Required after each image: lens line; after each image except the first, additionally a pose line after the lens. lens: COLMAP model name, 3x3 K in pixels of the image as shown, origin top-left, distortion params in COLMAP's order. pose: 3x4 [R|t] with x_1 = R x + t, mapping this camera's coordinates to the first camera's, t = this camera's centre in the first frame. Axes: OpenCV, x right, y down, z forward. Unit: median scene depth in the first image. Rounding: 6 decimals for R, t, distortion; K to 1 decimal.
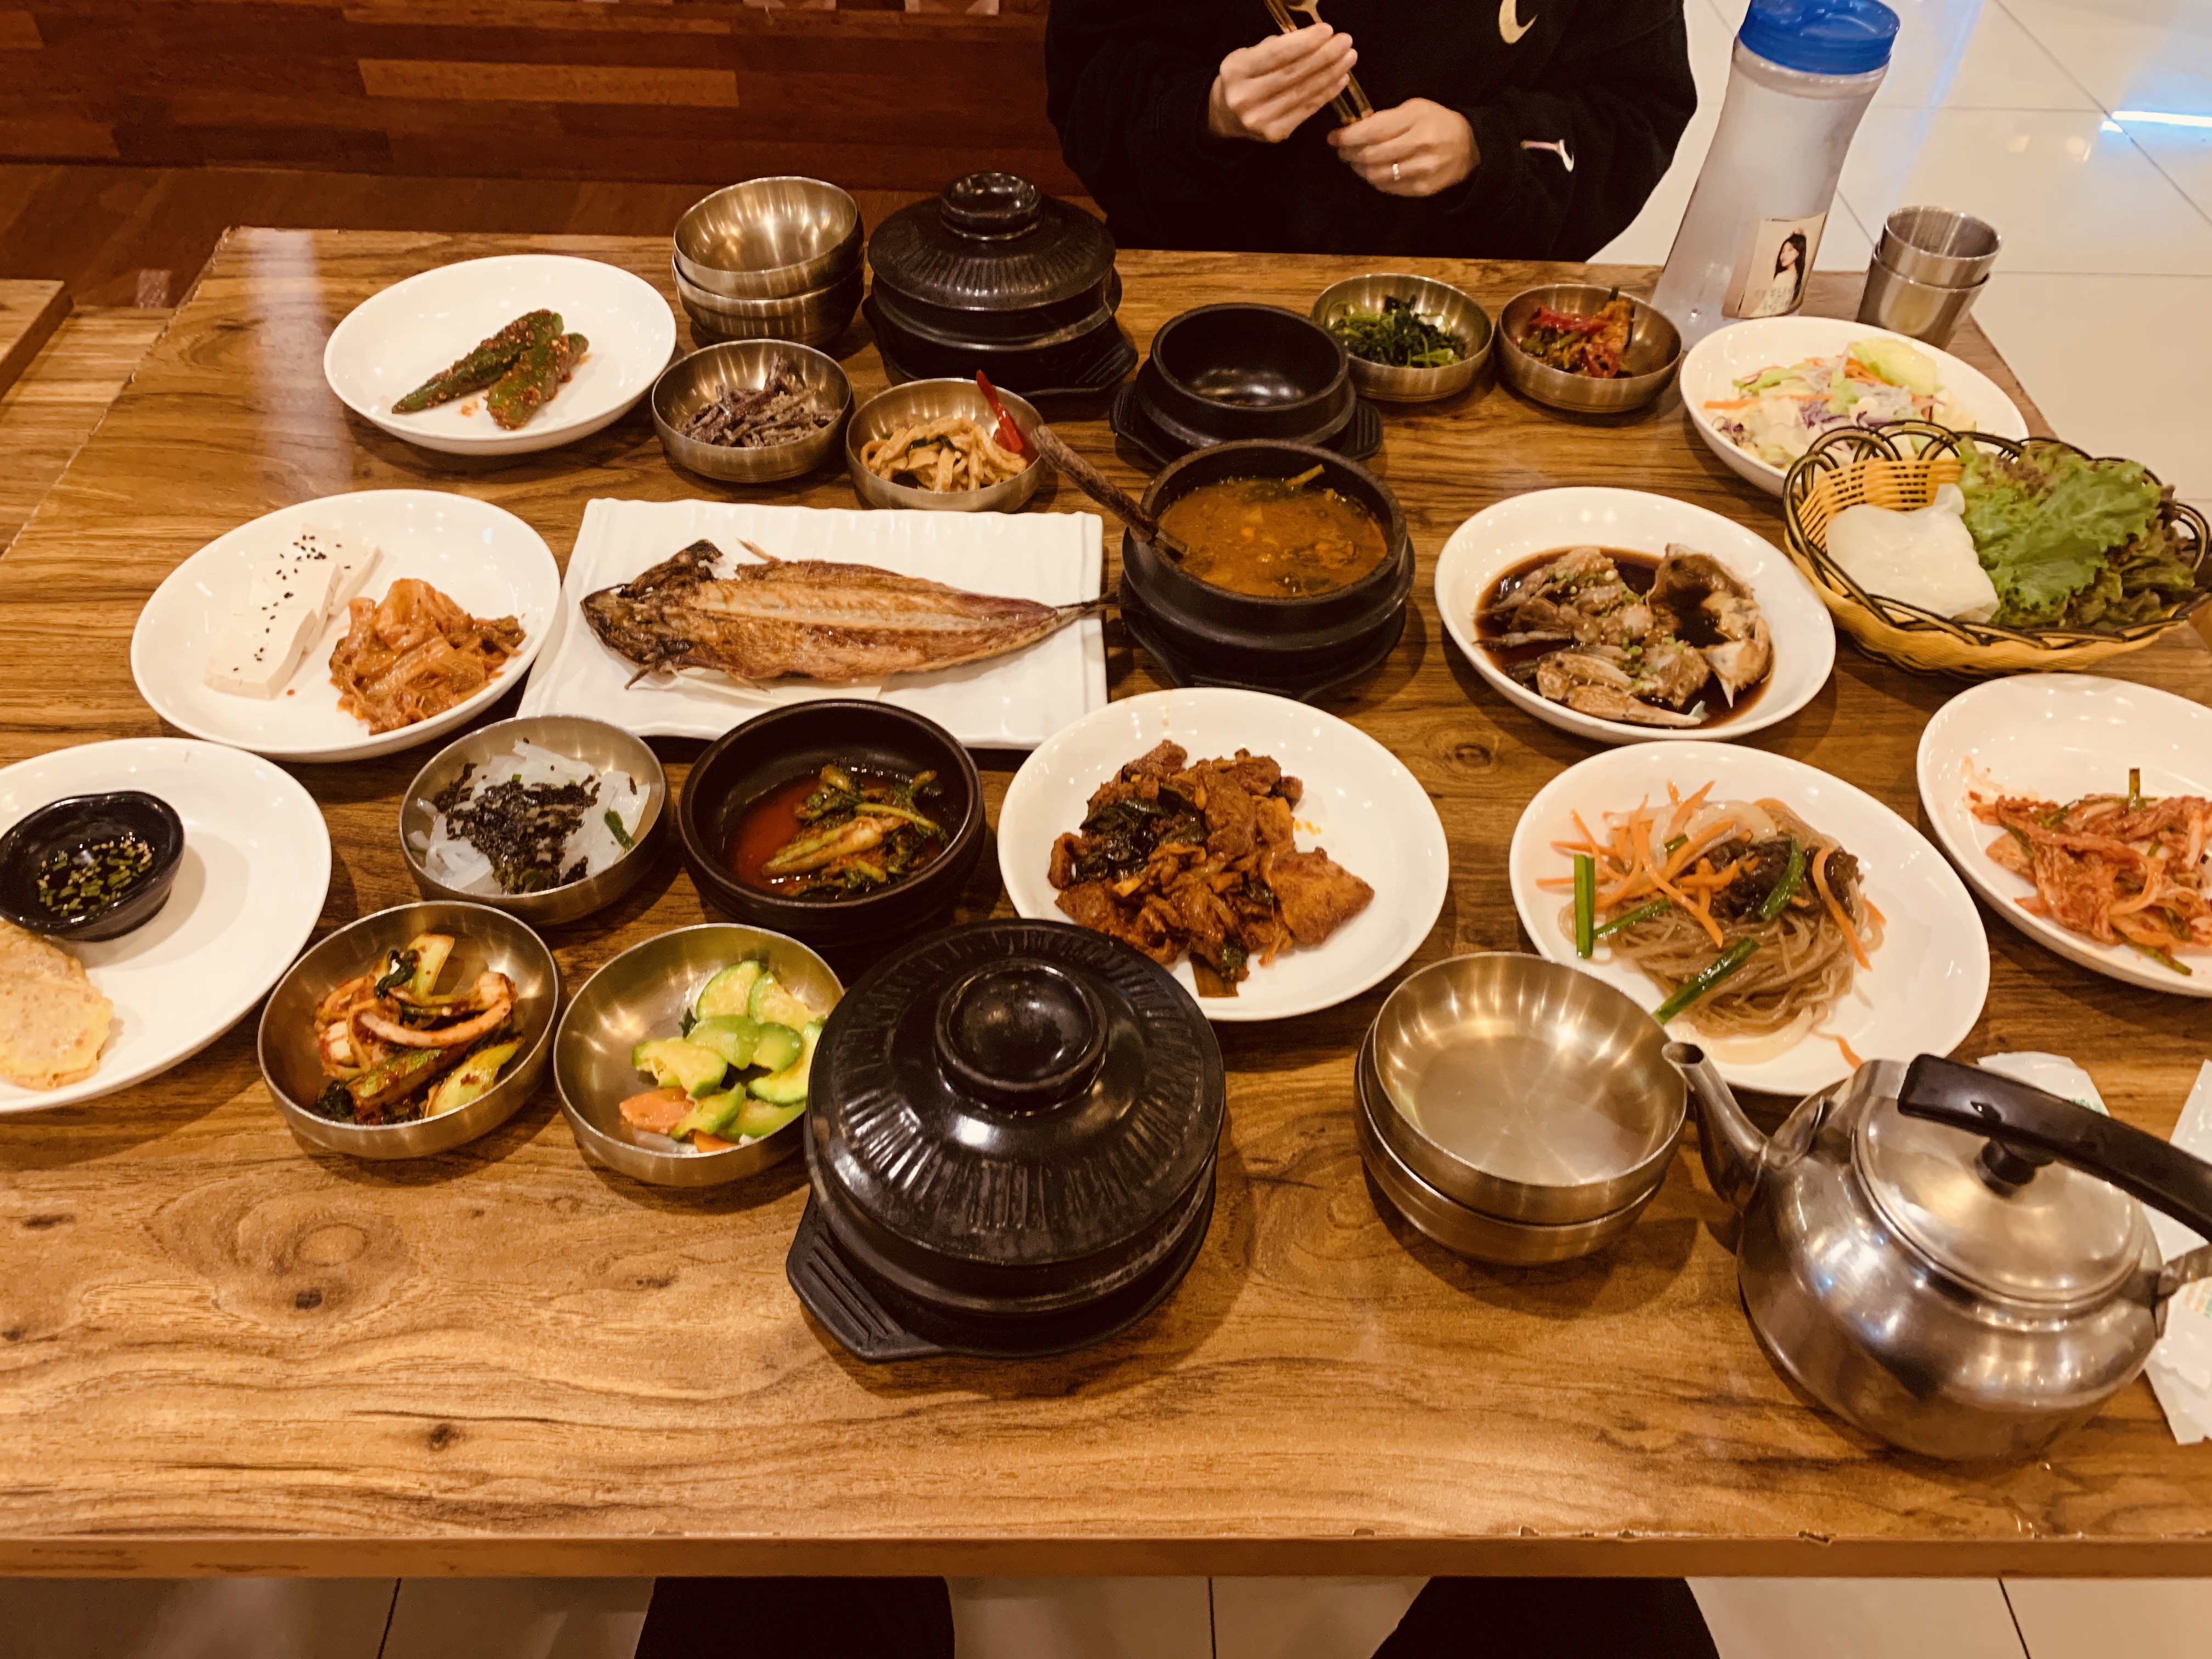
lens RADIAL K [[1661.6, 0, 1106.0], [0, 1661.6, 829.5], [0, 0, 1]] dist [0.063747, -0.088548]
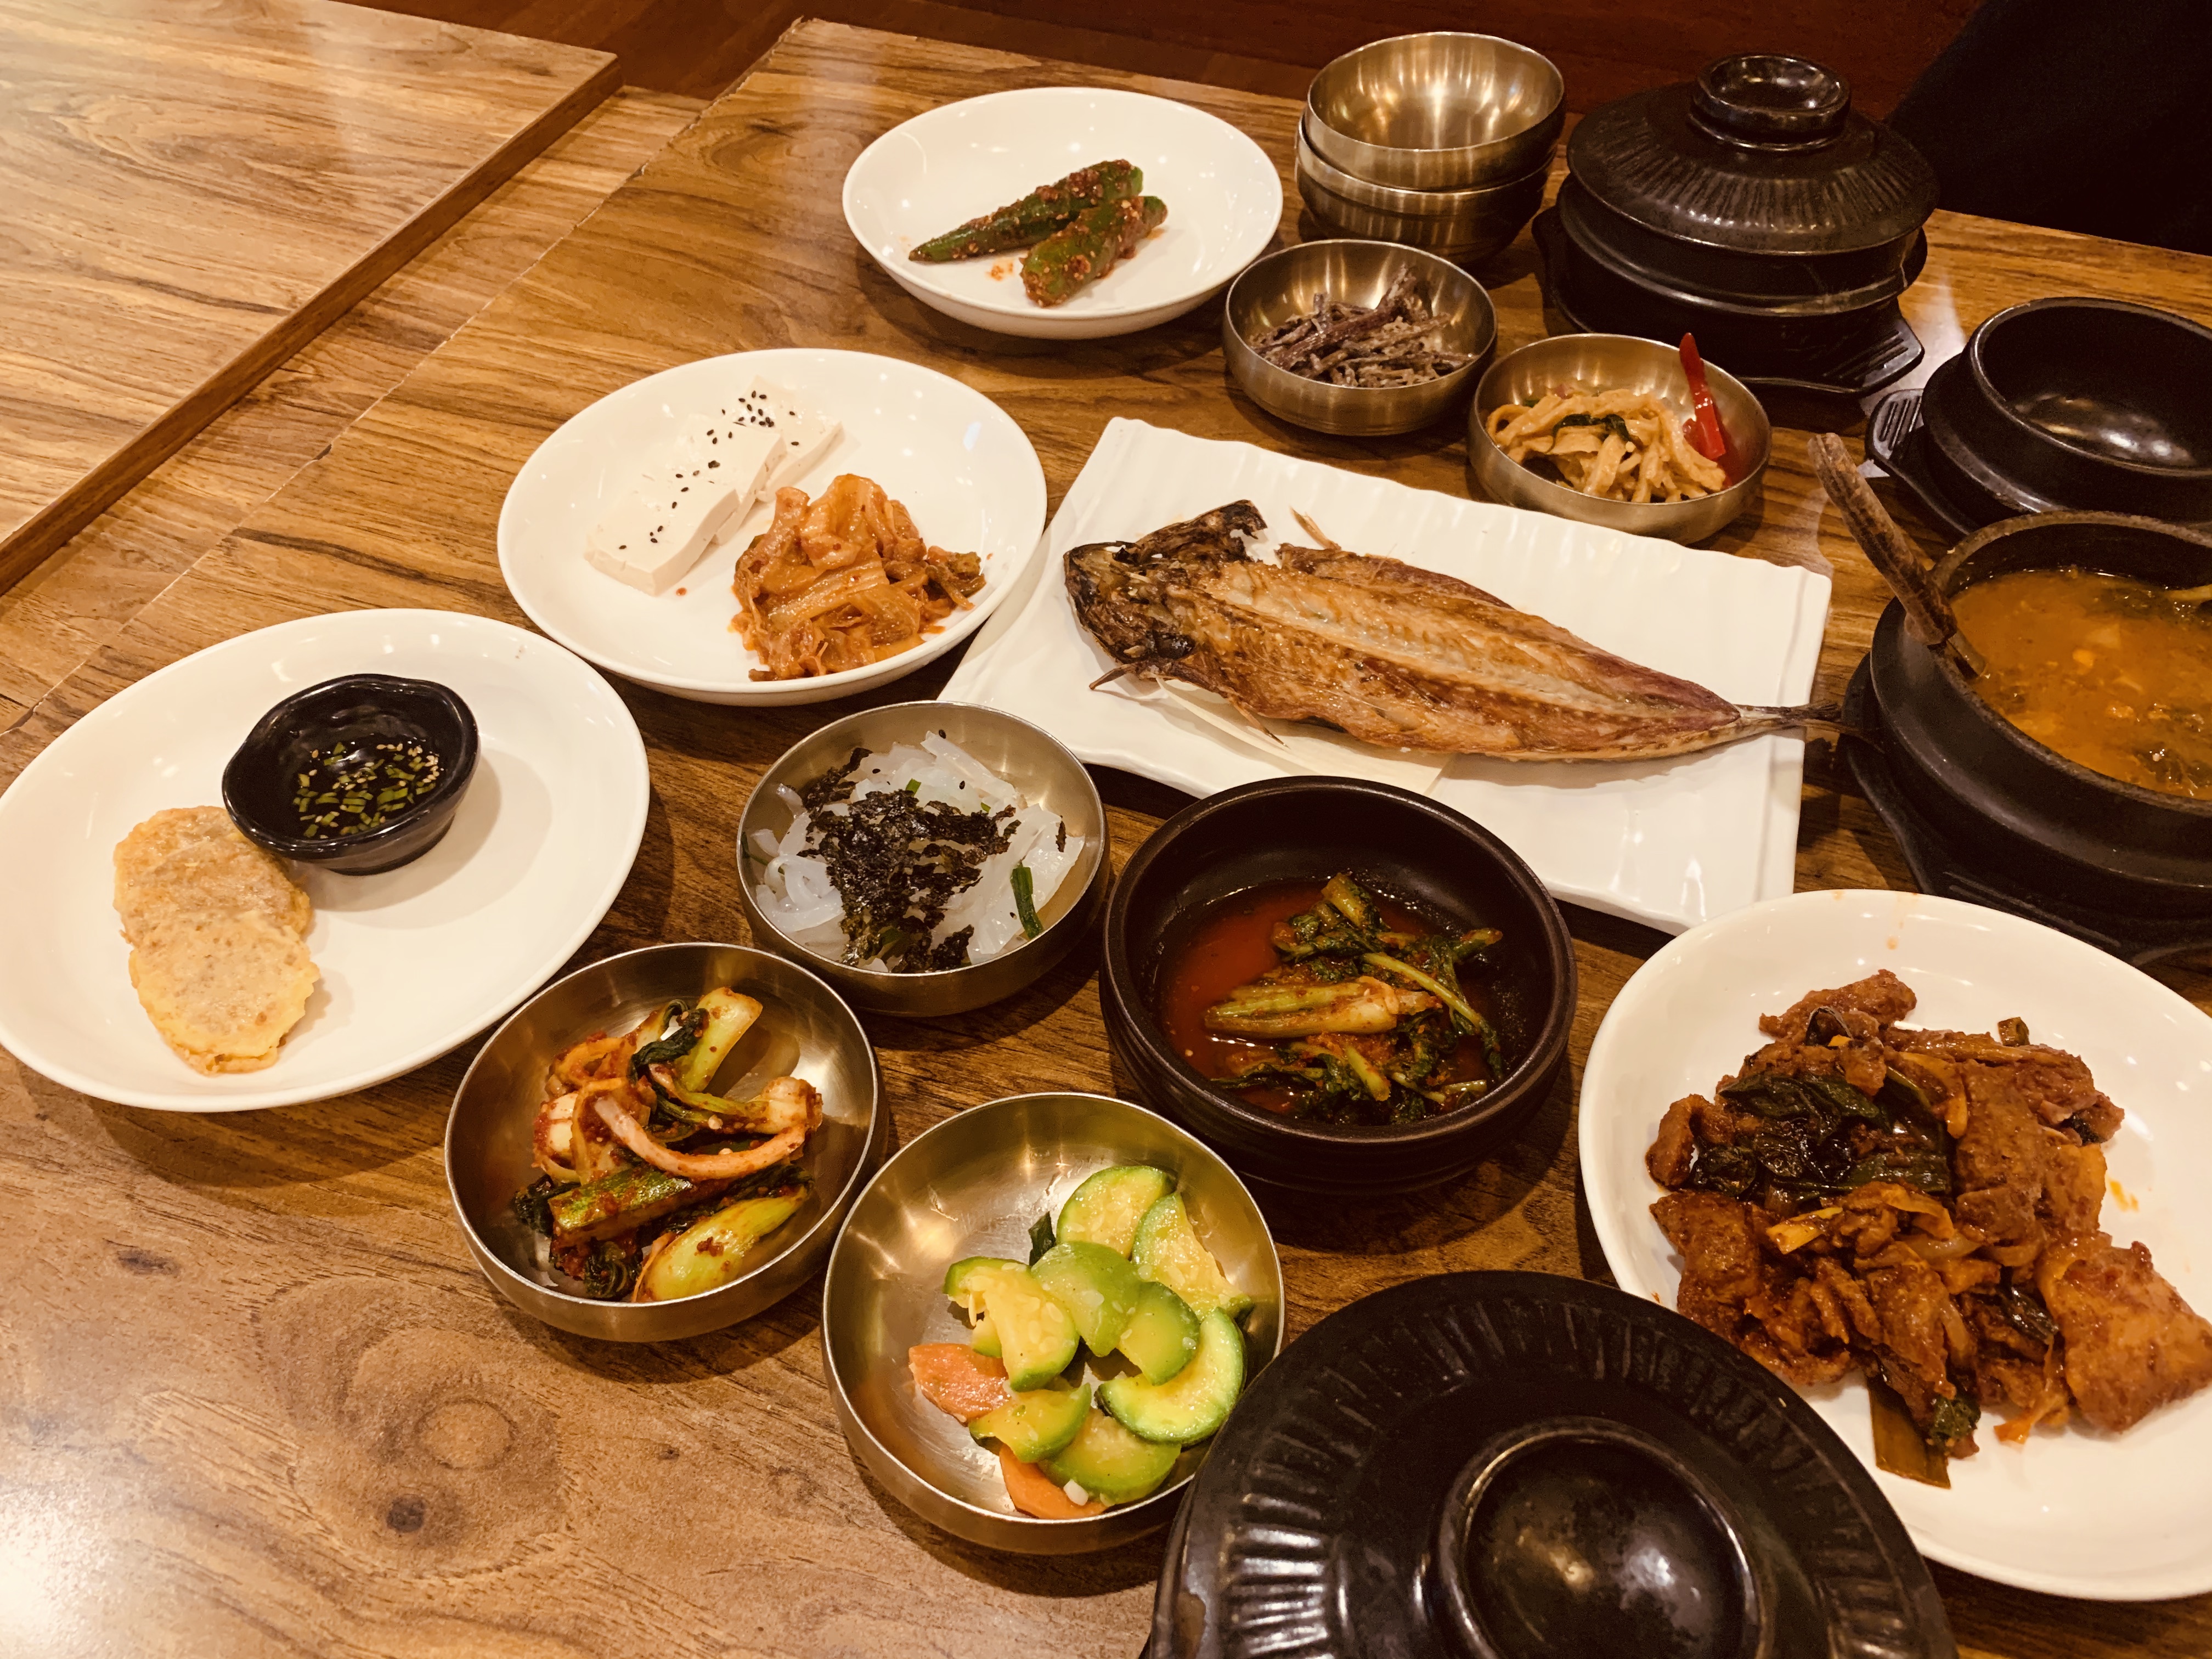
lens RADIAL K [[1661.6, 0, 1106.0], [0, 1661.6, 829.5], [0, 0, 1]] dist [0.063747, -0.088548]
pose [[0.932909, 0.251046, -0.258179, -0.081399], [-0.244509, 0.967930, 0.057676, -0.066678], [0.264379, 0.009321, 0.964374, 0.312700]]
